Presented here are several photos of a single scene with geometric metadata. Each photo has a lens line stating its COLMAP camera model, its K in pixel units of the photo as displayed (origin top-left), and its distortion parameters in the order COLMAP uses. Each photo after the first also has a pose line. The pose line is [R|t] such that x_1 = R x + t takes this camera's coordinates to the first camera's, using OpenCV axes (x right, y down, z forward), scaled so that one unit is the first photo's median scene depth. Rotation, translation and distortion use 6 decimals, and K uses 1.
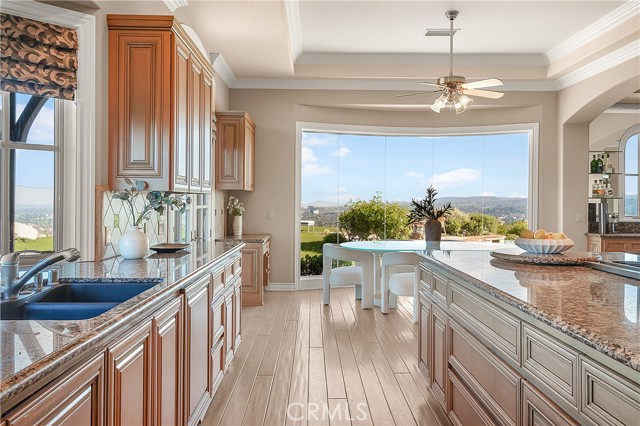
lens RADIAL K [[510.9, 0, 307.7], [0, 510.9, 197.2], [0, 0, 1]] dist [0.062339, -0.006379]
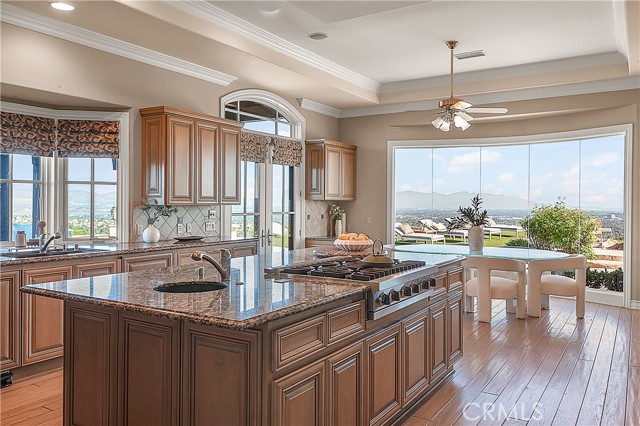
lens RADIAL K [[510.9, 0, 307.7], [0, 510.9, 197.2], [0, 0, 1]] dist [0.062339, -0.006379]
pose [[0.835526, -0.010743, -0.549345, 1.089707], [0.006251, 0.999930, -0.010046, -0.017693], [0.549415, 0.004960, 0.835535, -0.190614]]
